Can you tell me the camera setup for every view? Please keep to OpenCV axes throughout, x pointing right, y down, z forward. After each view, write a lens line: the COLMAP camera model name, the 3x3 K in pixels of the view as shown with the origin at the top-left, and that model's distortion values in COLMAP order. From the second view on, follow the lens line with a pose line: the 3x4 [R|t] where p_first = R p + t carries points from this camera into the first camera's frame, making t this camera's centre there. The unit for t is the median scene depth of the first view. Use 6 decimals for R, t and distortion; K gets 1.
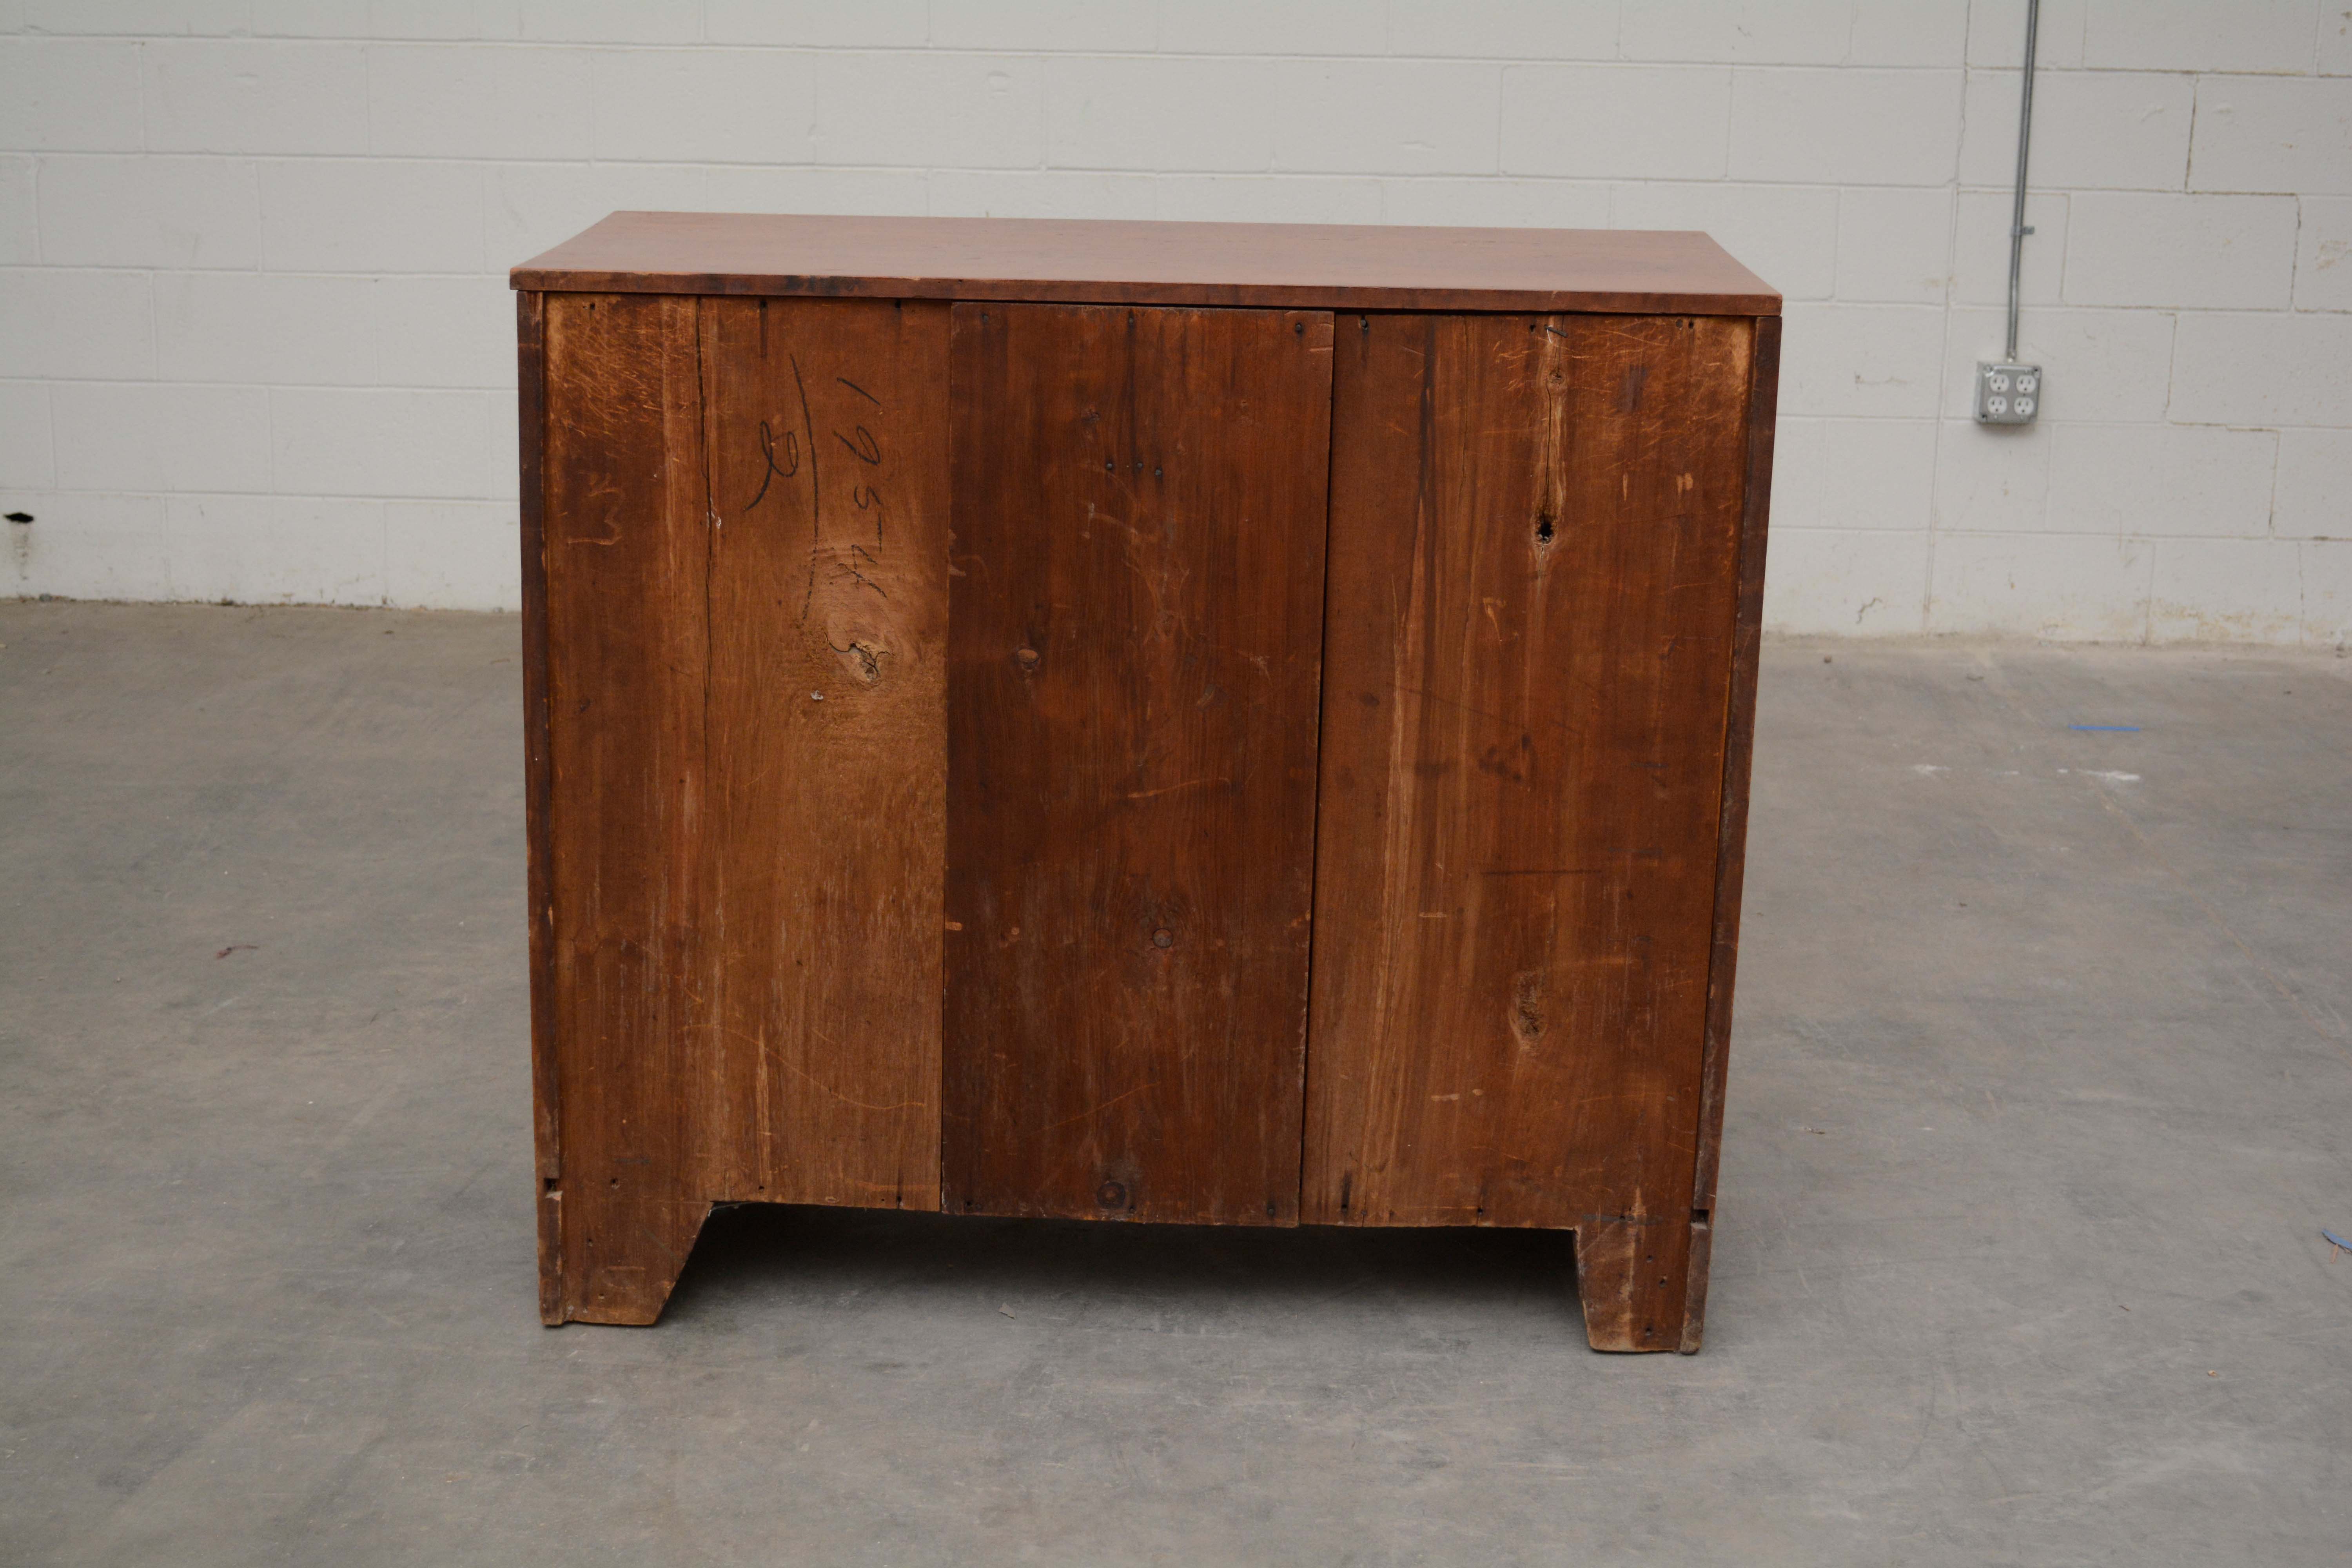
lens RADIAL K [[3335.9, 0, 1176.0], [0, 3335.9, 784.0], [0, 0, 1]] dist [-0.009650, -0.022208]
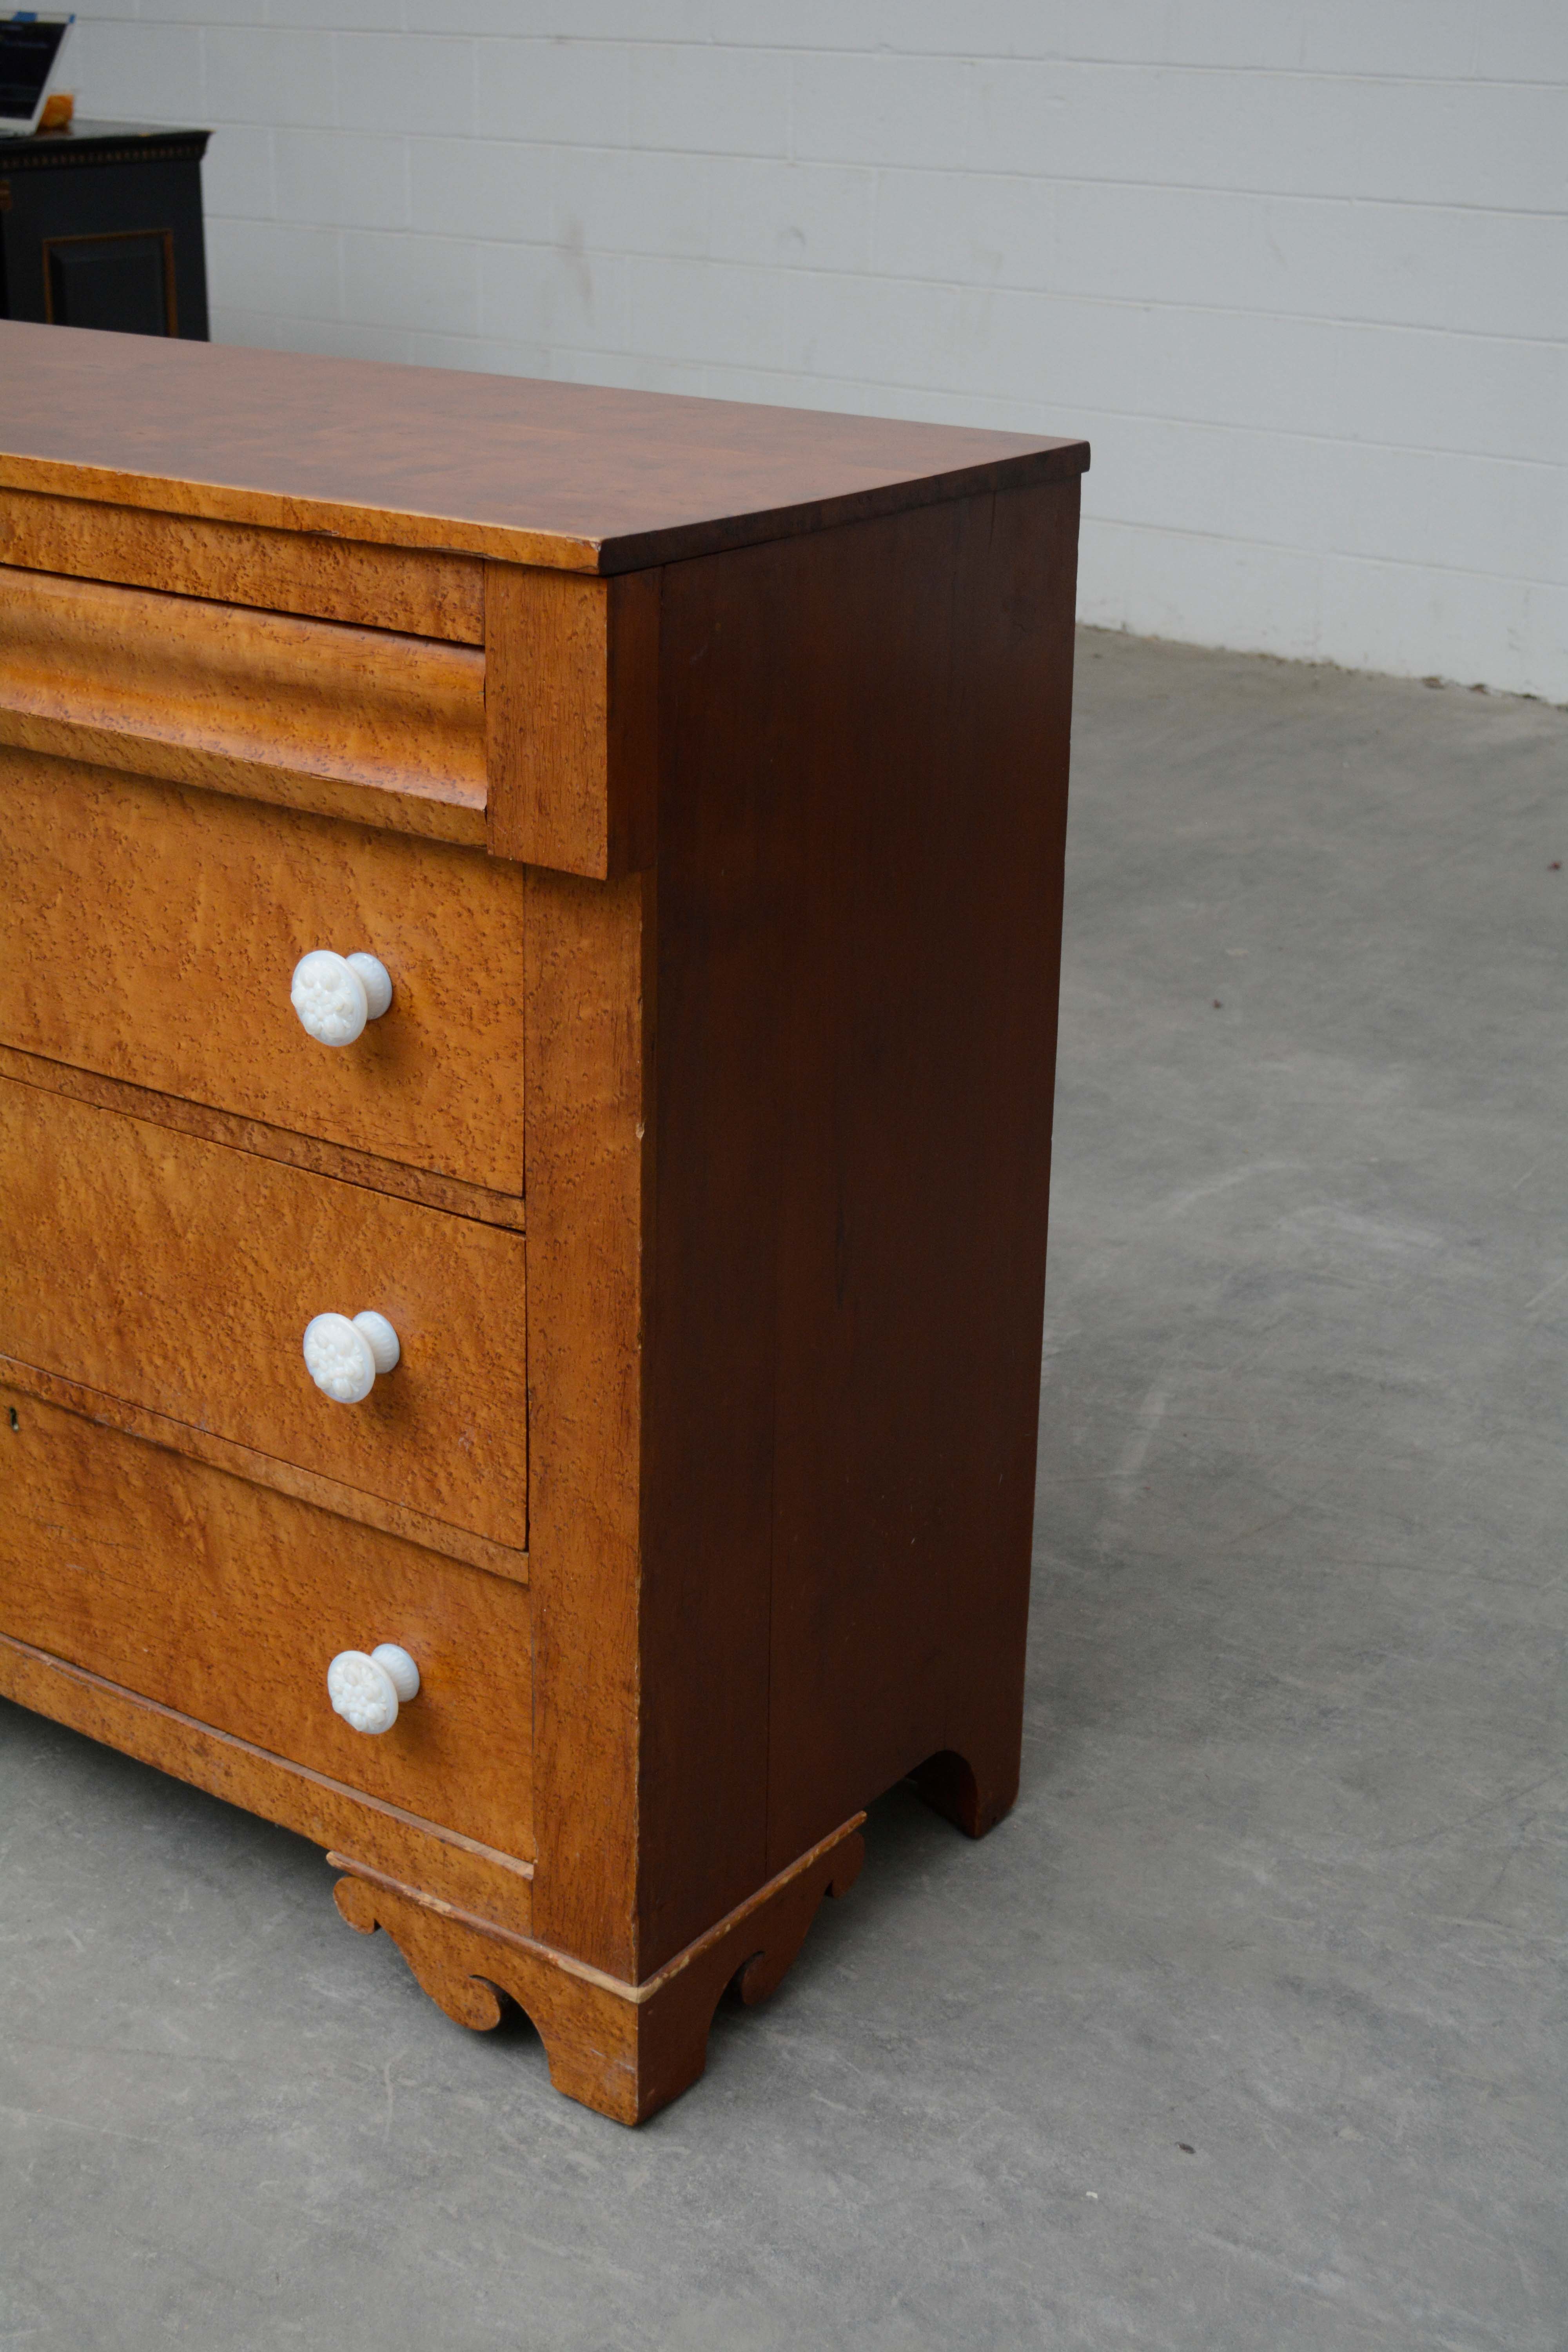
lens RADIAL K [[3084.7, 0, 768.9], [0, 3084.7, 1214.1], [0, 0, 1]] dist [-0.028962, -0.019284]
pose [[0.823383, 0.217077, -0.524326, 0.222519], [-0.144757, 0.973723, 0.175812, -0.030540], [0.548713, -0.068861, 0.833170, 0.134902]]
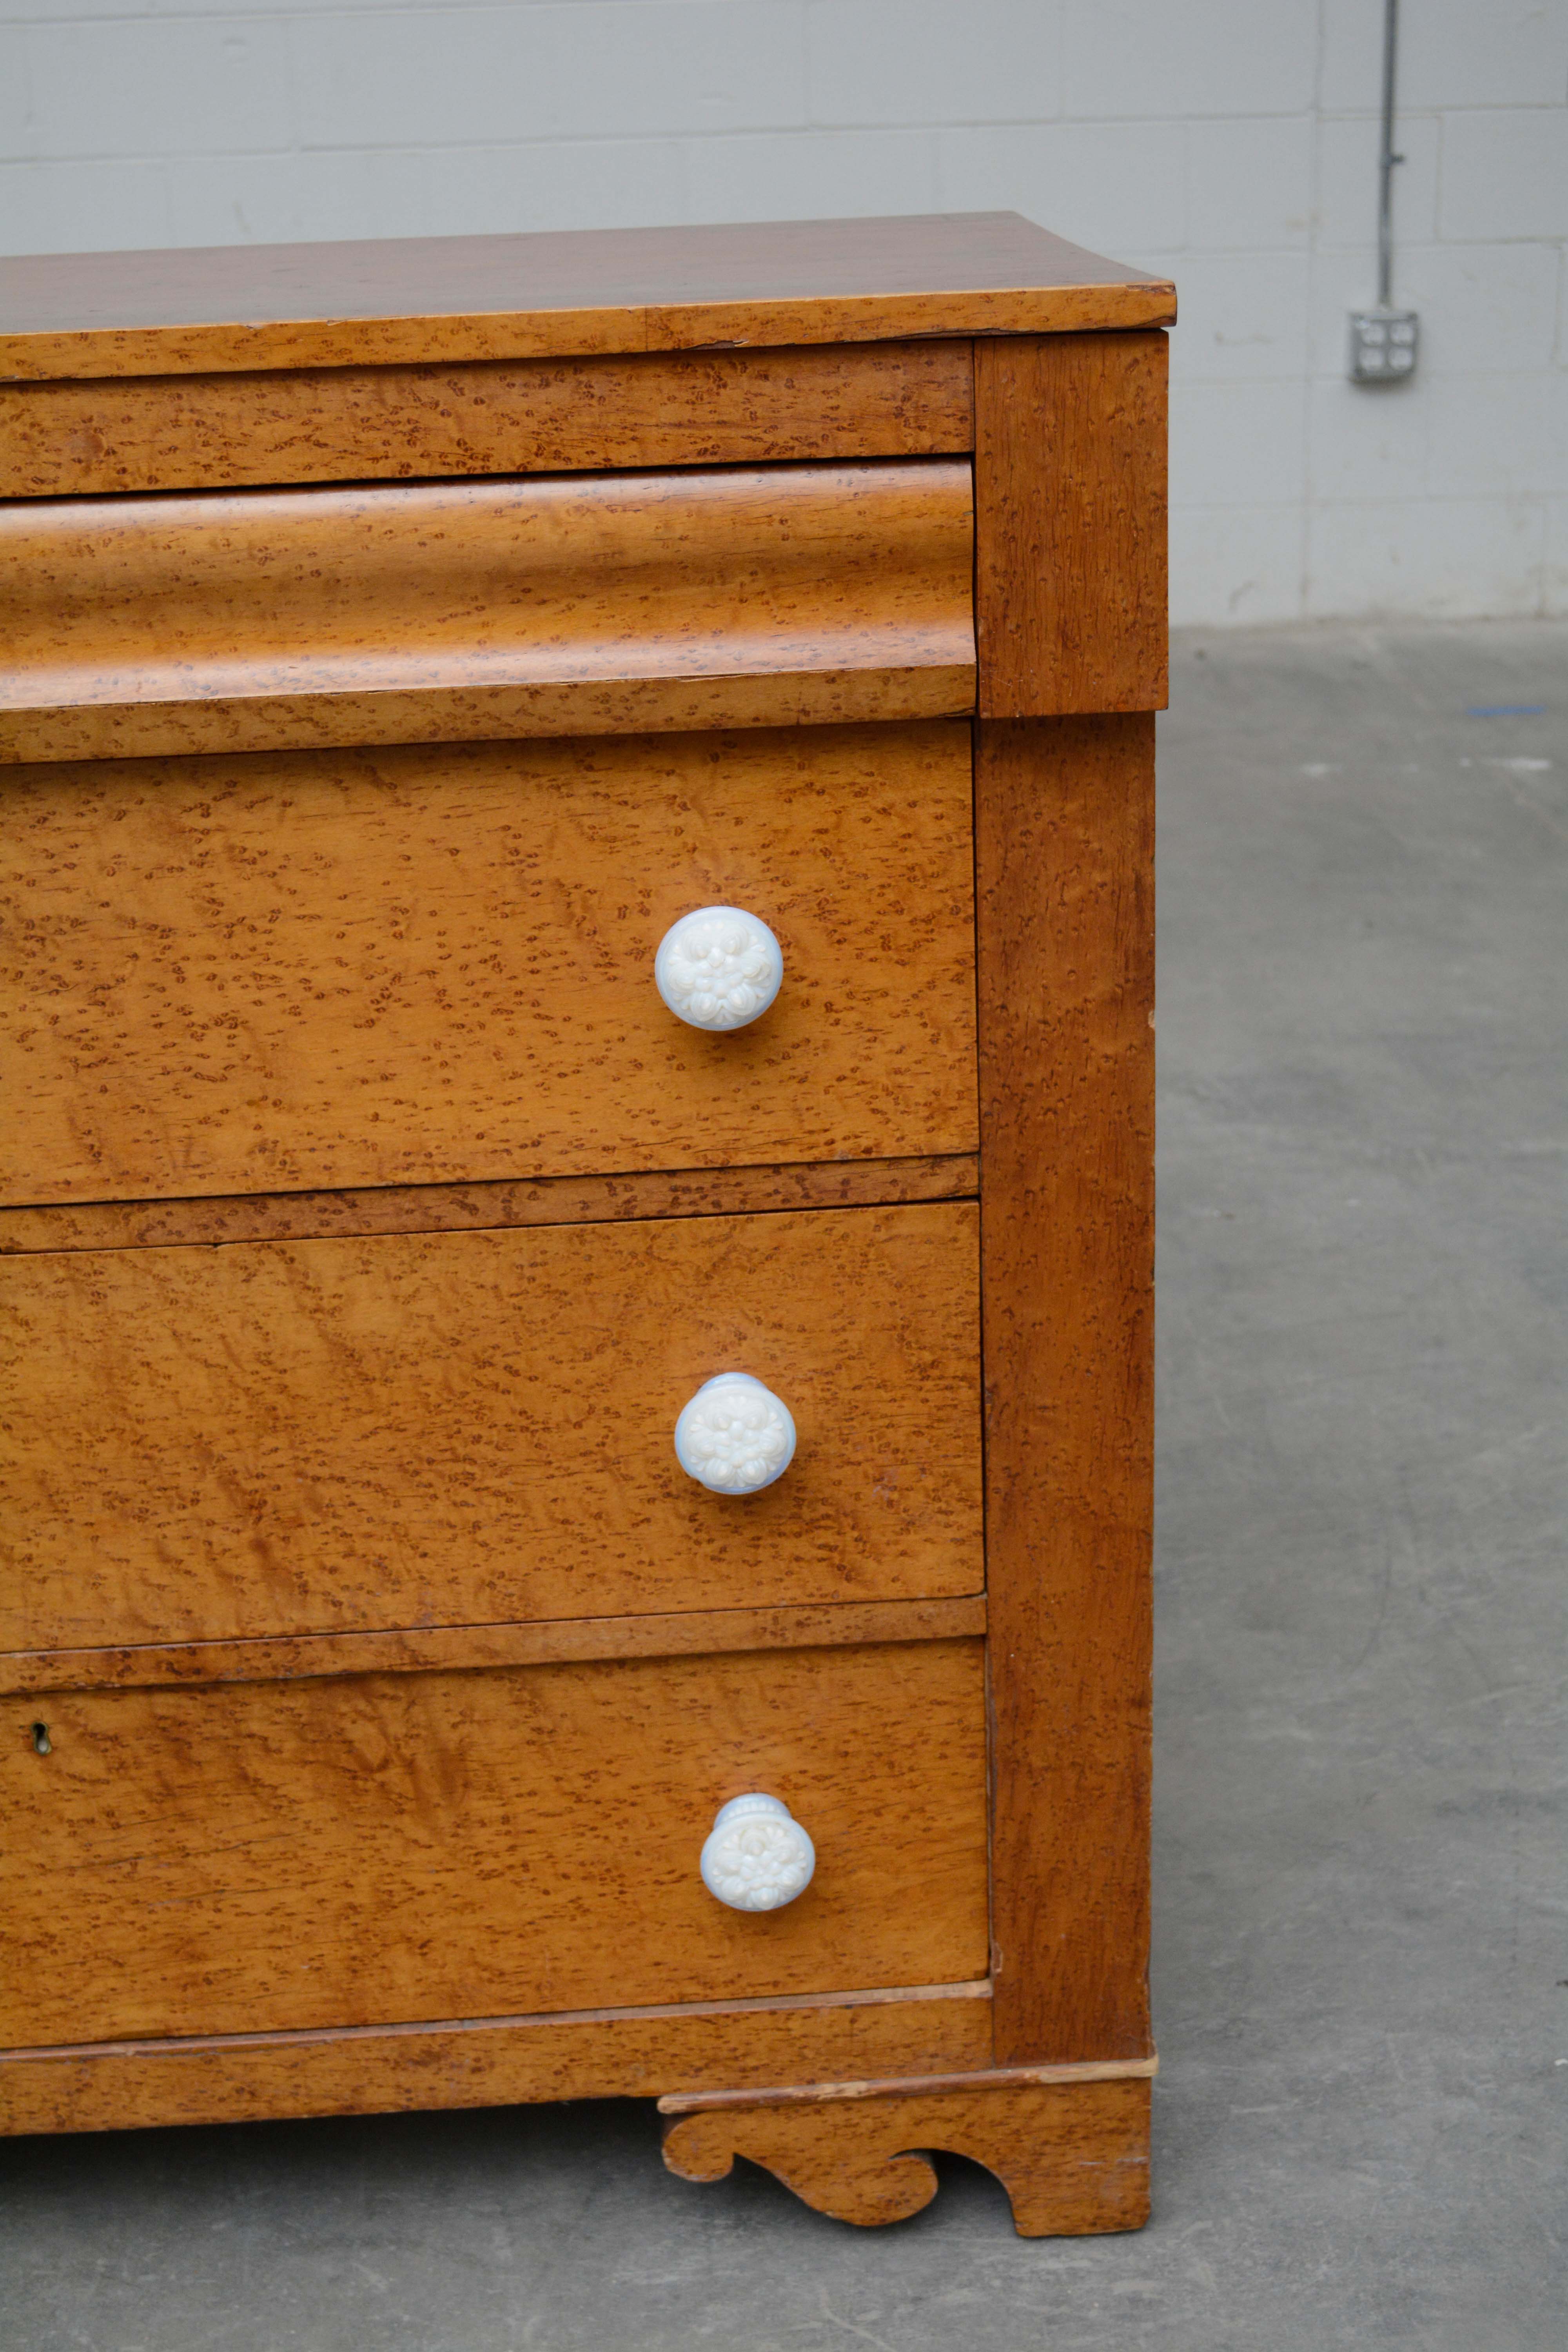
lens RADIAL K [[3195.8, 0, 759.4], [0, 3195.8, 1206.9], [0, 0, 1]] dist [-0.031535, 0.015125]
pose [[0.996177, -0.071558, 0.050104, 0.020632], [0.064800, 0.989976, 0.125493, -0.004881], [-0.058582, -0.121767, 0.990828, 0.124285]]
